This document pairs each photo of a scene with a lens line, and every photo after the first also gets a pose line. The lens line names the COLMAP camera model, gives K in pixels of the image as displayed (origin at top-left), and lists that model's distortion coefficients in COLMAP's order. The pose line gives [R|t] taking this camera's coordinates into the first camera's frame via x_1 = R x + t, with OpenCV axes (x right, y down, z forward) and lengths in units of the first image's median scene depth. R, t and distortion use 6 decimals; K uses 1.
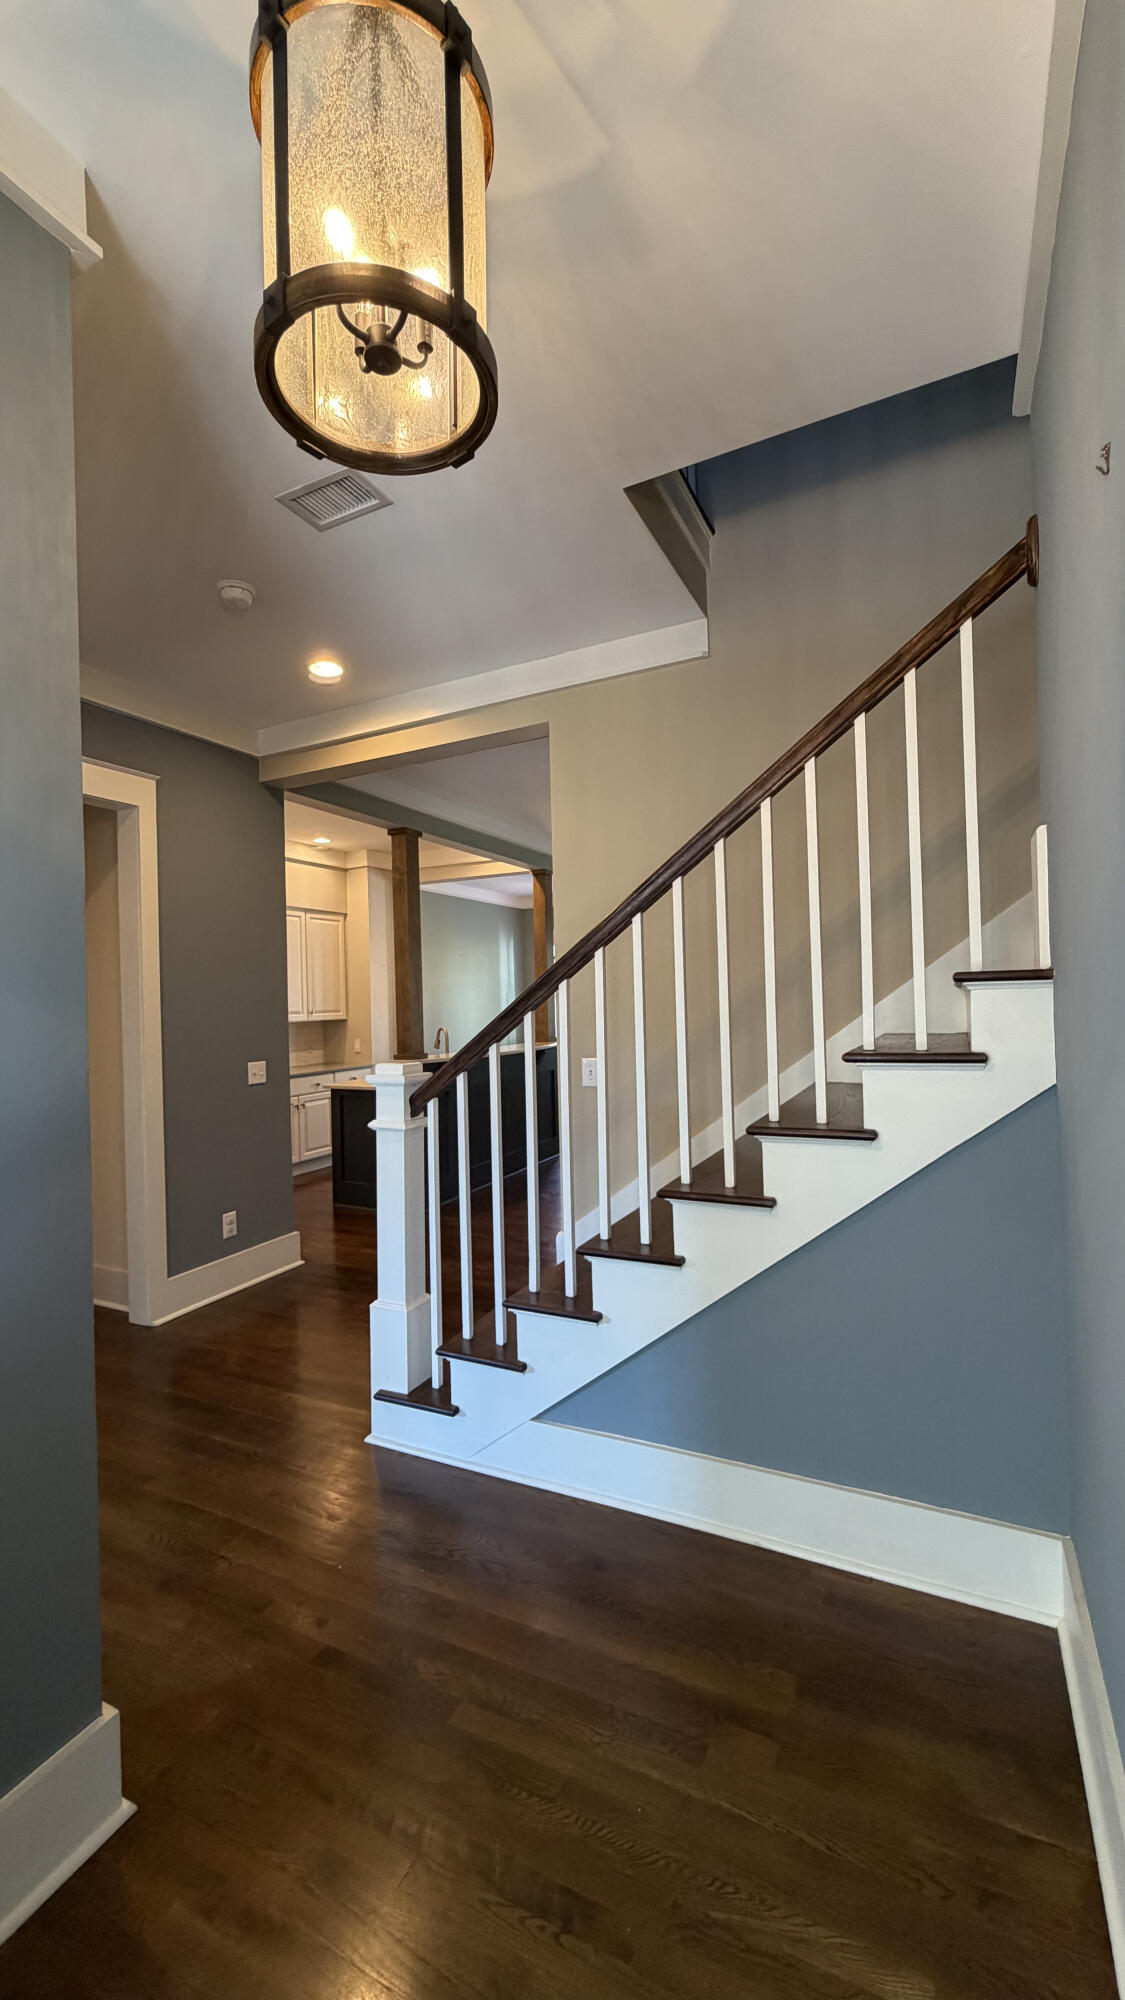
lens RADIAL K [[797.2, 0, 551.4], [0, 797.2, 989.1], [0, 0, 1]] dist [0.000929, -0.000528]
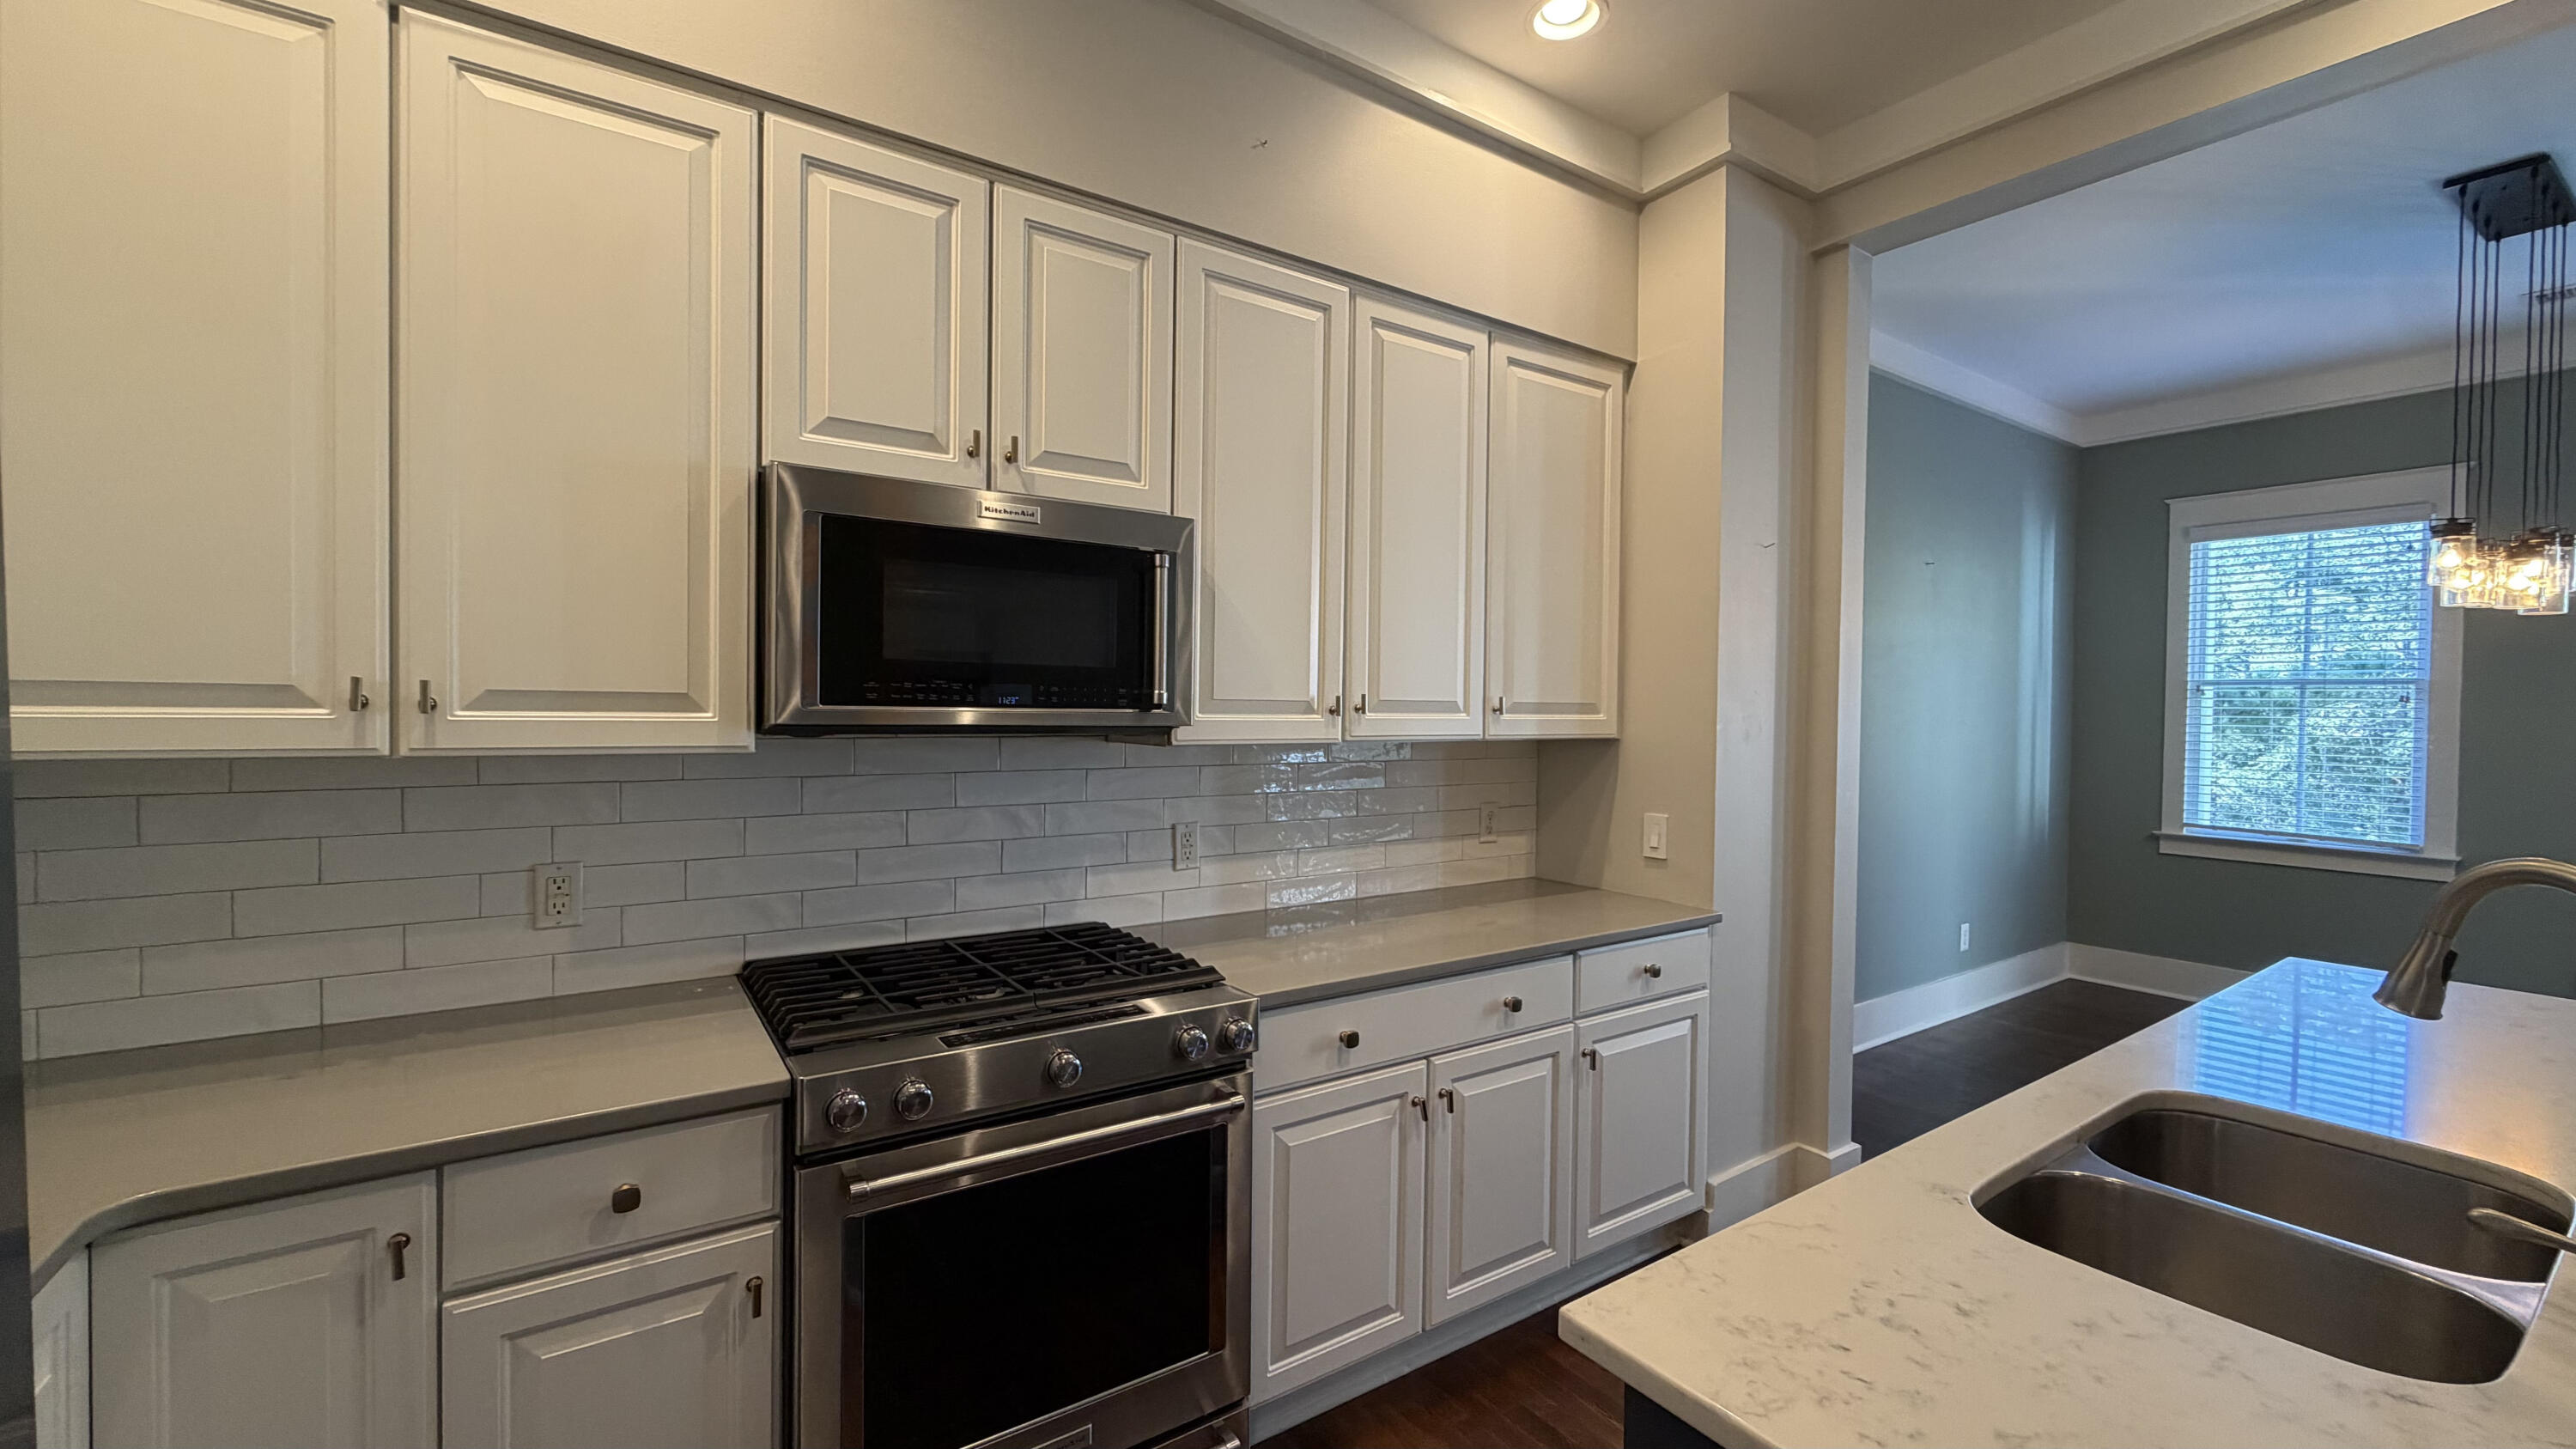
lens RADIAL K [[1026.9, 0, 1283.7], [0, 1026.9, 721.5], [0, 0, 1]] dist [0.000929, -0.000528]
pose [[0.877560, 0.046657, -0.477191, -0.197909], [-0.030359, 0.998664, 0.041814, 0.021297], [0.478504, -0.022207, 0.877804, 0.657340]]
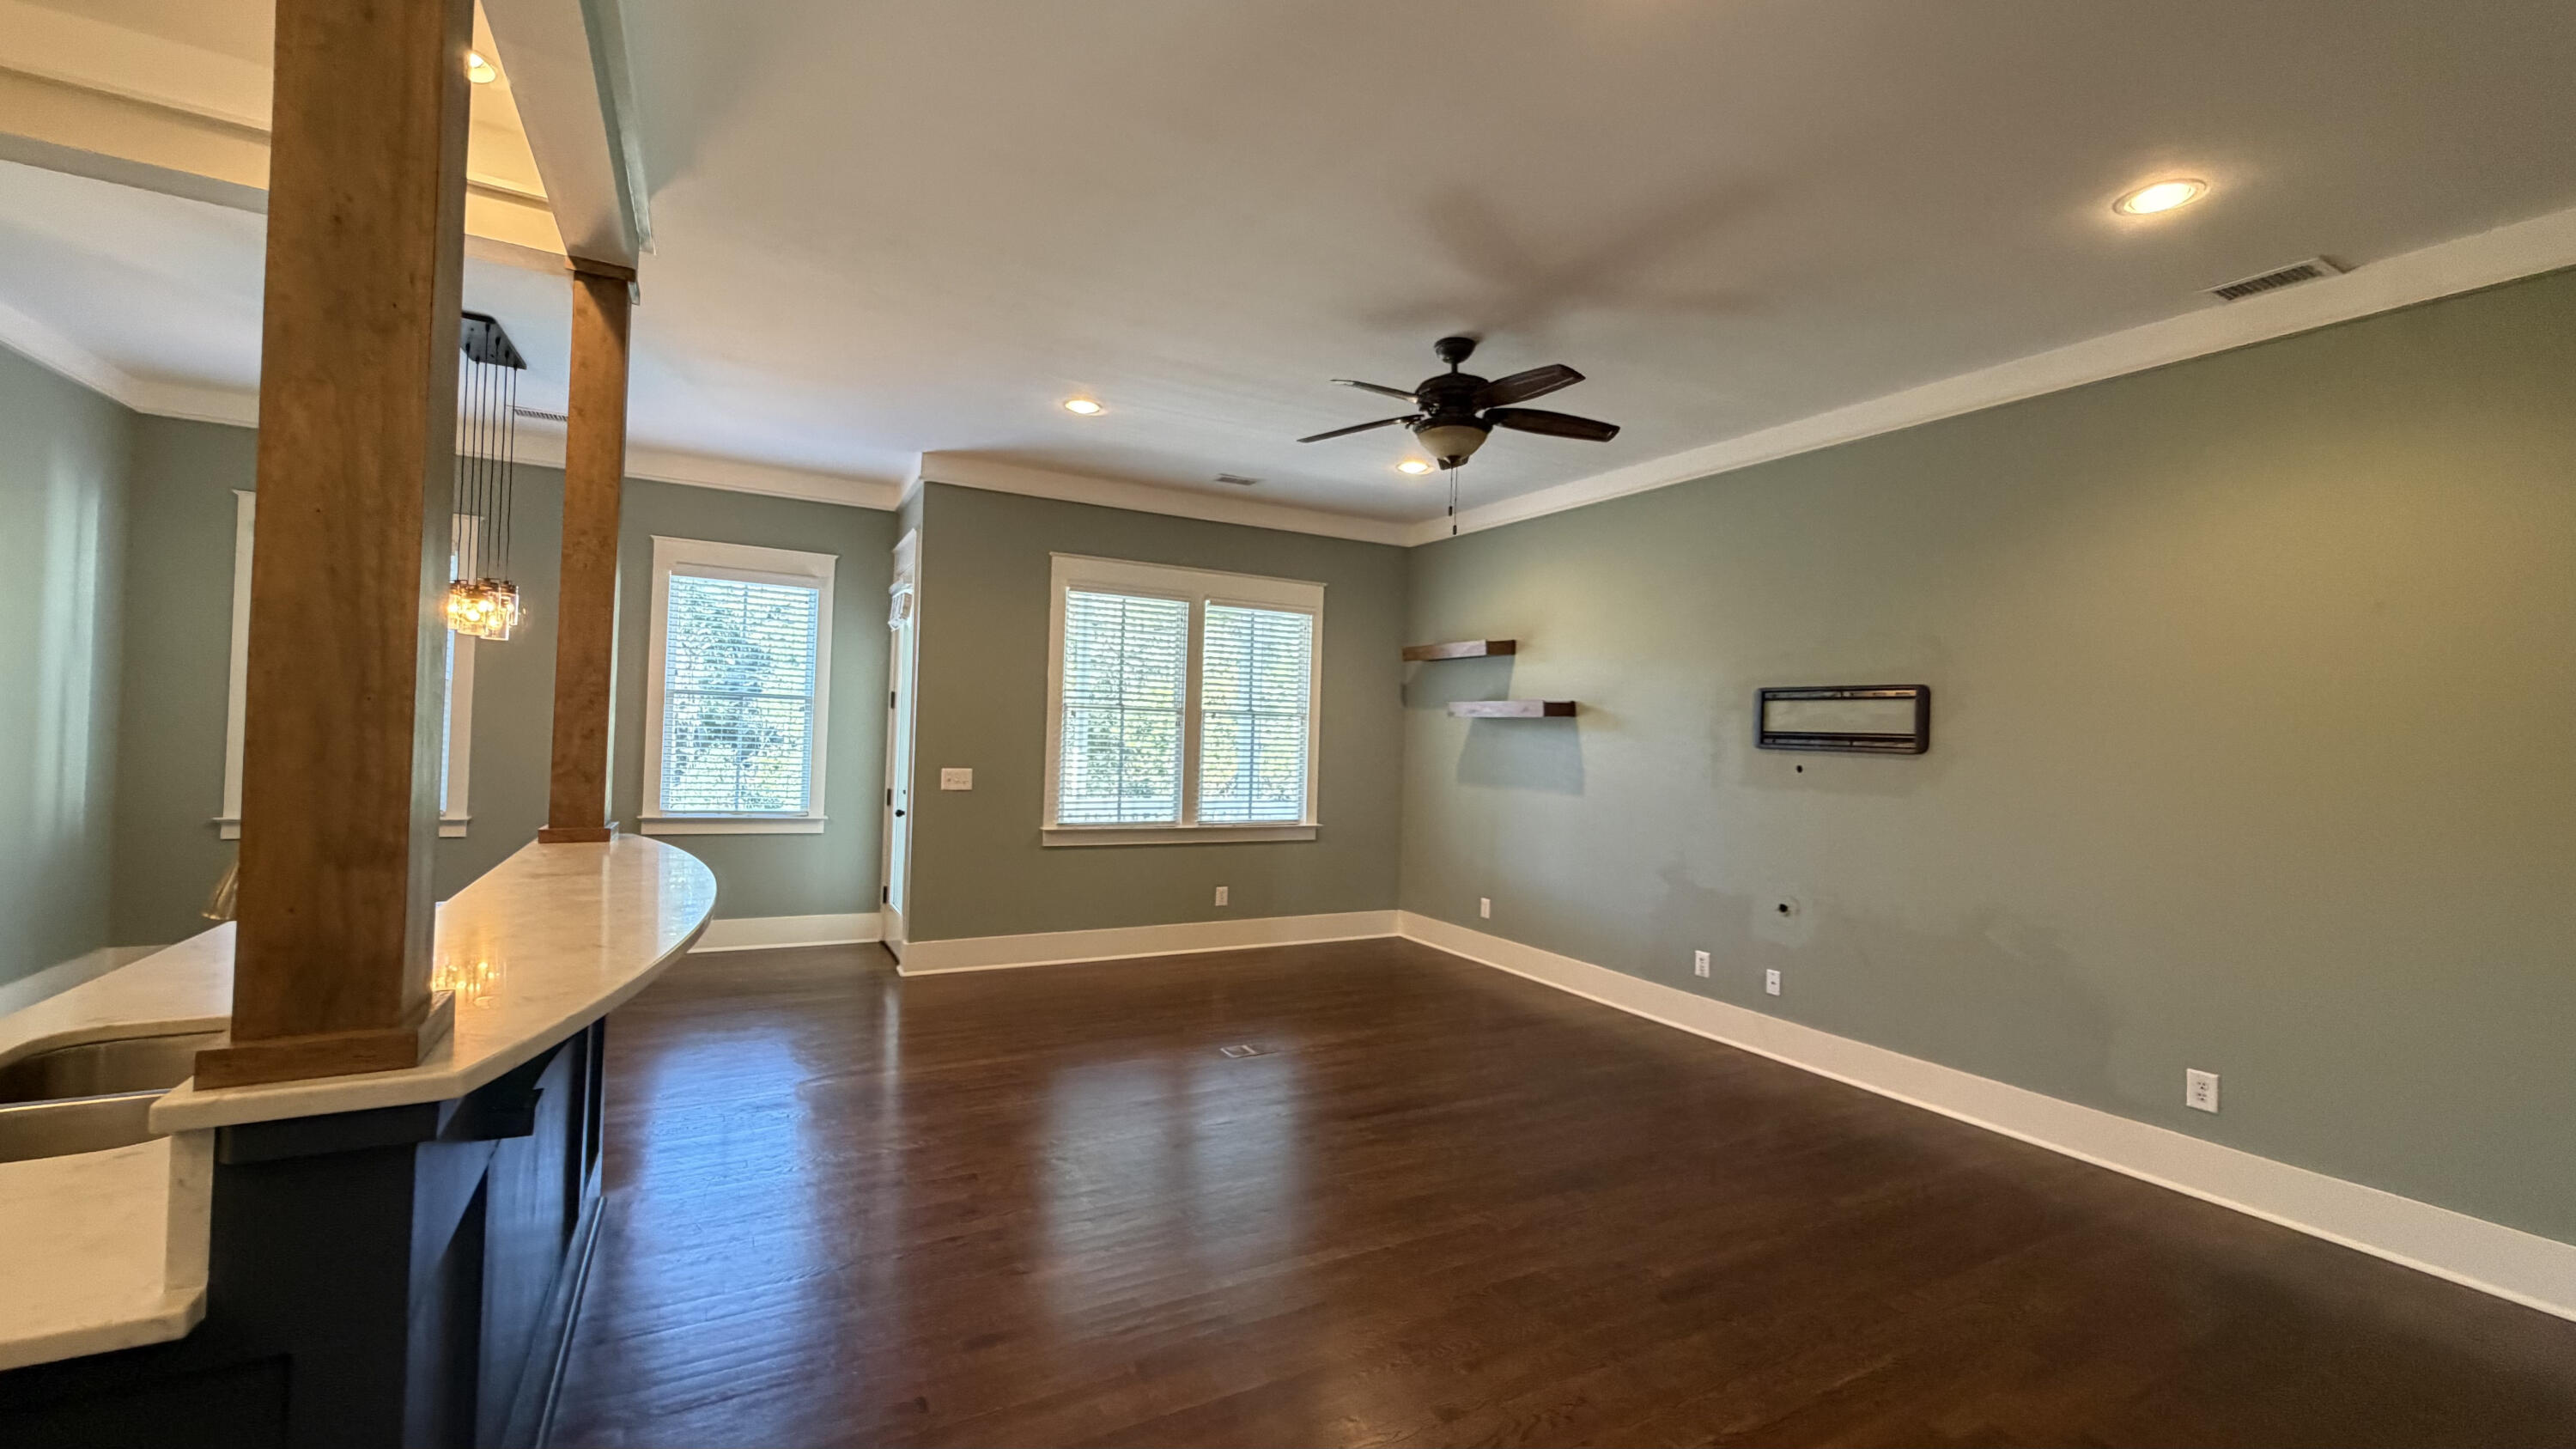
lens RADIAL K [[1026.9, 0, 1284.7], [0, 1026.9, 728.1], [0, 0, 1]] dist [0.000929, -0.000528]
pose [[0.562488, 0.056333, 0.824884, -0.179012], [-0.065390, 0.997582, -0.023538, 0.015124], [-0.824215, -0.040699, 0.564812, 0.560454]]
